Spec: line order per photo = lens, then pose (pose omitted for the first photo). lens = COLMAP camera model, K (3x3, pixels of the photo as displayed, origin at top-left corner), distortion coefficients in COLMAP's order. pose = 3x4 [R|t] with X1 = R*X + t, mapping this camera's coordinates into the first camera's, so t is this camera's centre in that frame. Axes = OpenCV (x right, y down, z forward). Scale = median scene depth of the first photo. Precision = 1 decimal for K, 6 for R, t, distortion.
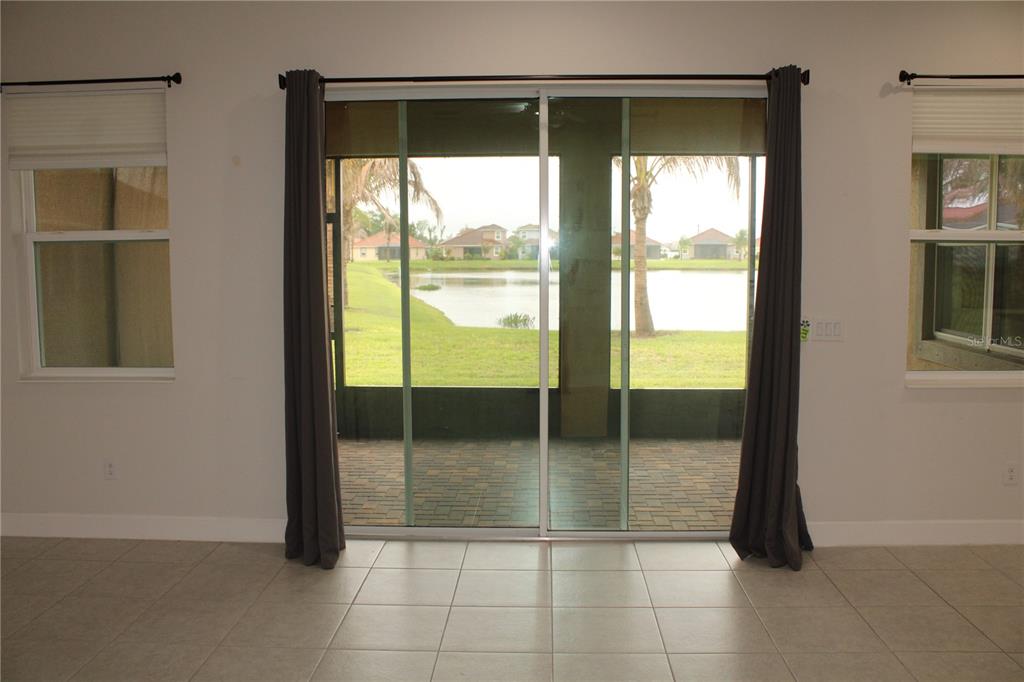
lens RADIAL K [[874.2, 0, 512.0], [0, 874.2, 341.0], [0, 0, 1]] dist [-0.077591, -0.002604]
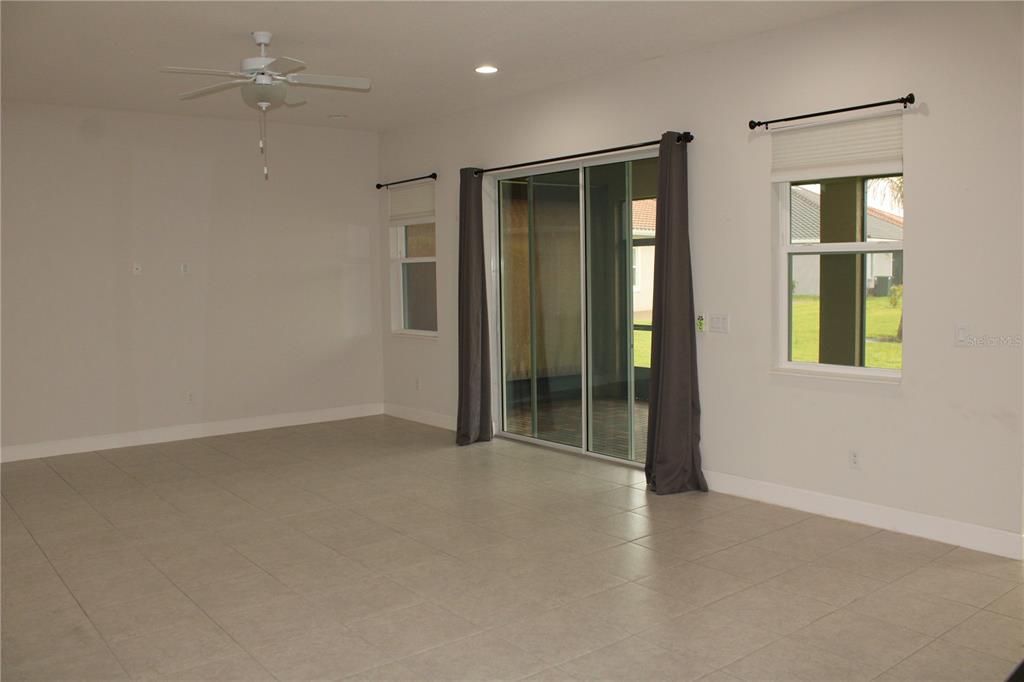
lens RADIAL K [[874.2, 0, 512.0], [0, 874.2, 341.0], [0, 0, 1]] dist [-0.077591, -0.002604]
pose [[0.648548, 0.052699, -0.759348, 1.153133], [-0.067998, 0.997623, 0.011159, 0.020070], [0.758131, 0.044397, 0.650589, -0.092750]]
